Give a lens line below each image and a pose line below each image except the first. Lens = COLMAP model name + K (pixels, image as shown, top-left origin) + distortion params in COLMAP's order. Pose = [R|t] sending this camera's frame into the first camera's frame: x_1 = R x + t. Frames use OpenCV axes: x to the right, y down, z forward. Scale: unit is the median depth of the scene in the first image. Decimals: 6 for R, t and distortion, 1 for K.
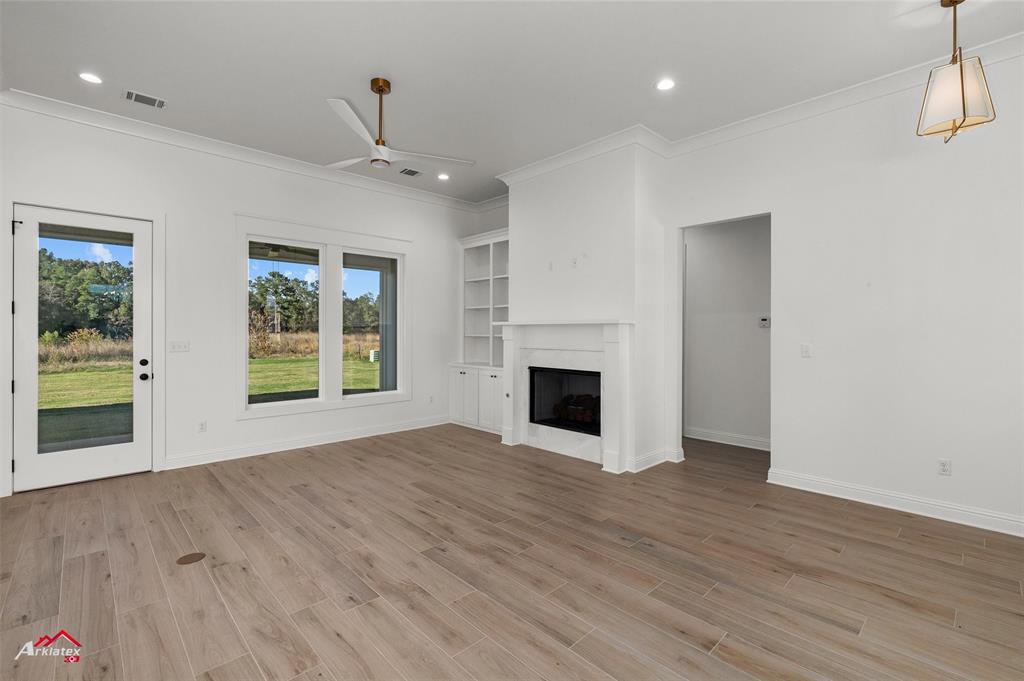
lens RADIAL K [[455.3, 0, 526.1], [0, 455.3, 331.6], [0, 0, 1]] dist [-0.003012, 0.001045]
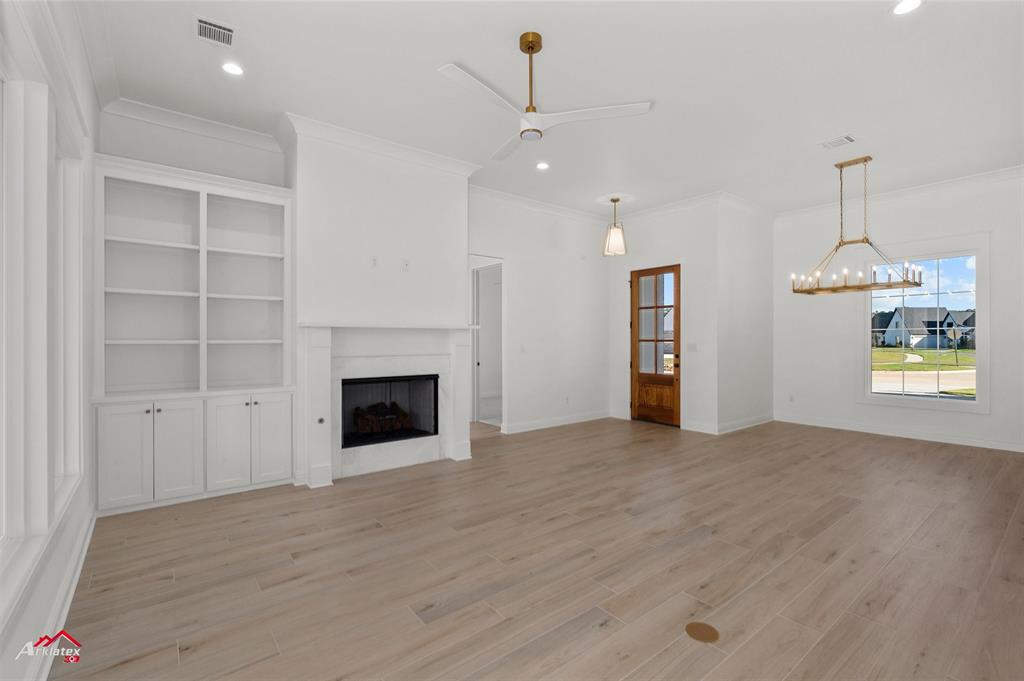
lens RADIAL K [[457.1, 0, 512.0], [0, 457.1, 340.5], [0, 0, 1]] dist [-0.004104, -0.000798]
pose [[0.107378, -0.003836, 0.994211, -1.139529], [0.000433, 0.999993, 0.003812, 0.008566], [-0.994218, 0.000021, 0.107379, 0.922704]]
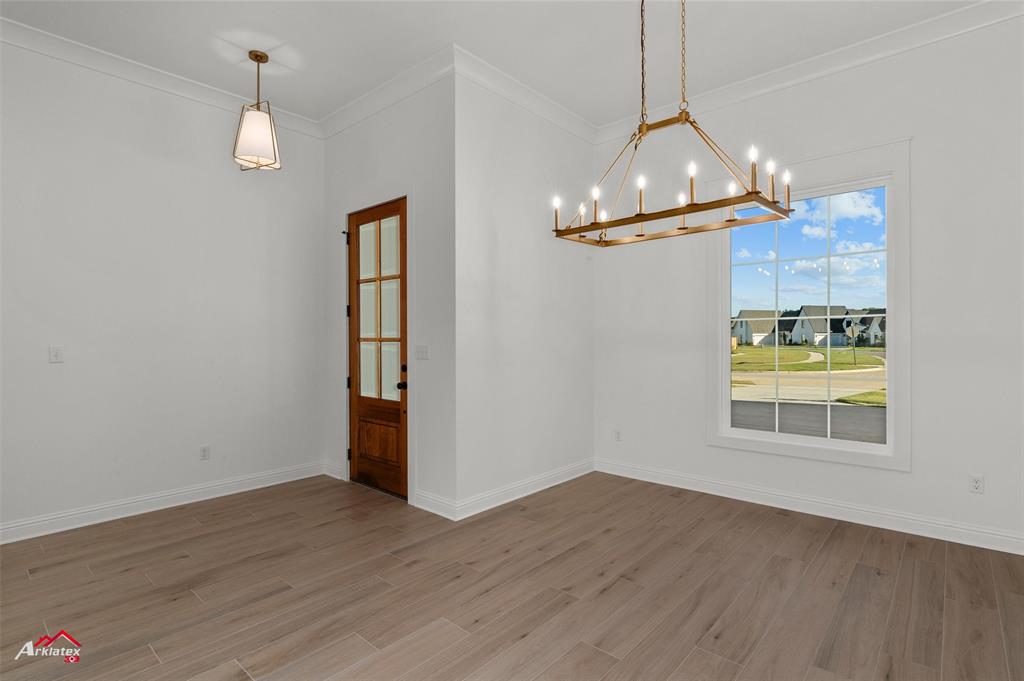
lens RADIAL K [[501.3, 0, 512.0], [0, 501.3, 340.5], [0, 0, 1]] dist [-0.007467, -0.000432]
pose [[-0.065482, -0.006306, 0.997834, -0.387878], [0.001493, 0.999978, 0.006418, 0.012607], [-0.997853, 0.001910, -0.065472, 0.338380]]
